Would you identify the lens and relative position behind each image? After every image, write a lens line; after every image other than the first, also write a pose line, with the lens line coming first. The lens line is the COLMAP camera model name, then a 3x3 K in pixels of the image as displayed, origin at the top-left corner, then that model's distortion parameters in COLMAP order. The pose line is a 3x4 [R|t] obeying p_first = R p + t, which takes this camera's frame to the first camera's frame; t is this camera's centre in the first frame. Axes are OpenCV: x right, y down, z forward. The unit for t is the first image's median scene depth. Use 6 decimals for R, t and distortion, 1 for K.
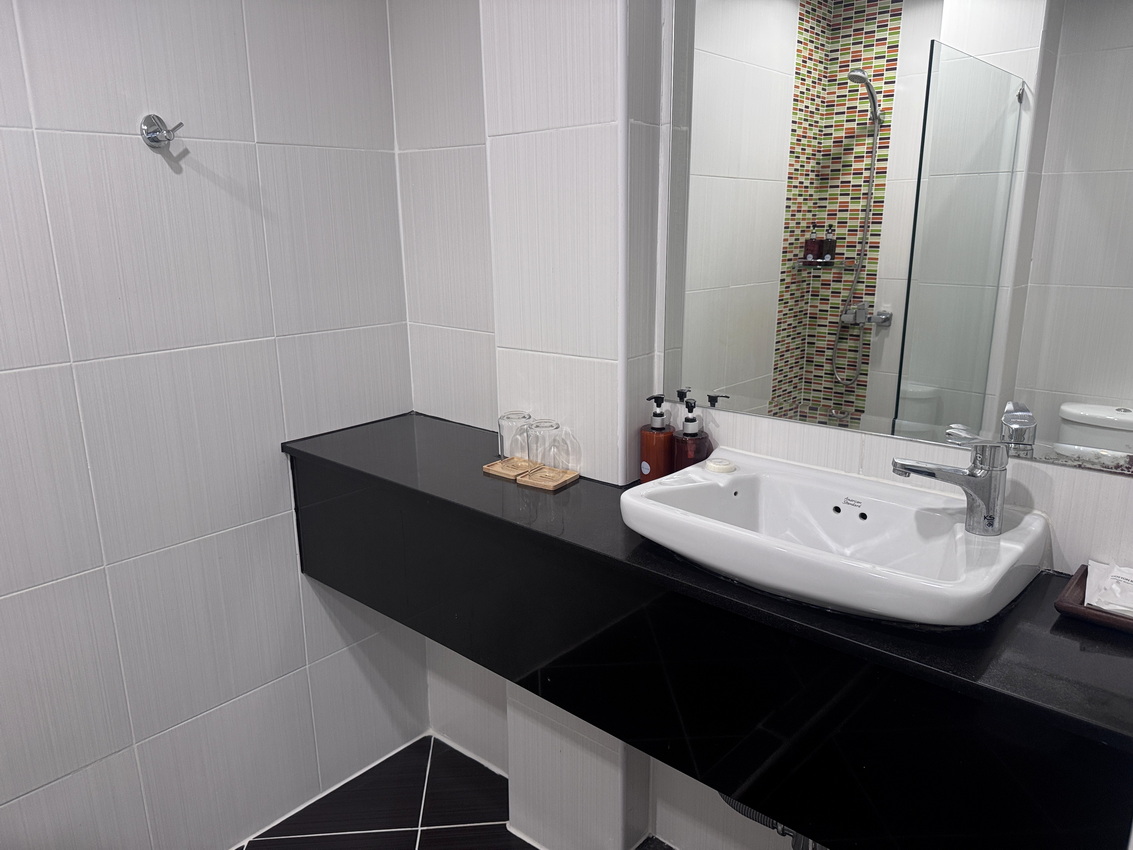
lens RADIAL K [[809.1, 0, 566.5], [0, 809.1, 425.0], [0, 0, 1]] dist [0.047817, -0.065617]
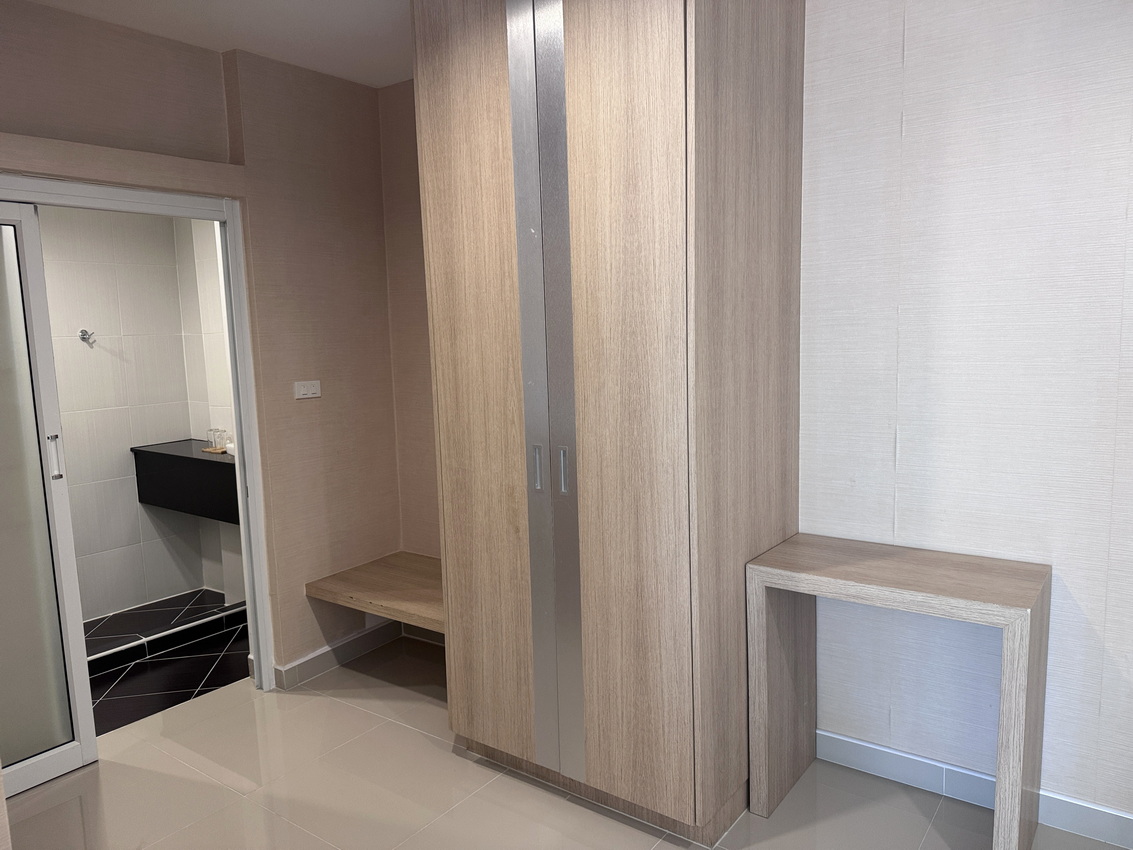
lens RADIAL K [[809.1, 0, 566.5], [0, 809.1, 425.0], [0, 0, 1]] dist [0.047817, -0.065617]
pose [[0.996793, -0.026065, 0.075654, 0.817391], [0.035778, 0.990865, -0.130023, 0.331976], [-0.071574, 0.132313, 0.988620, -1.629696]]
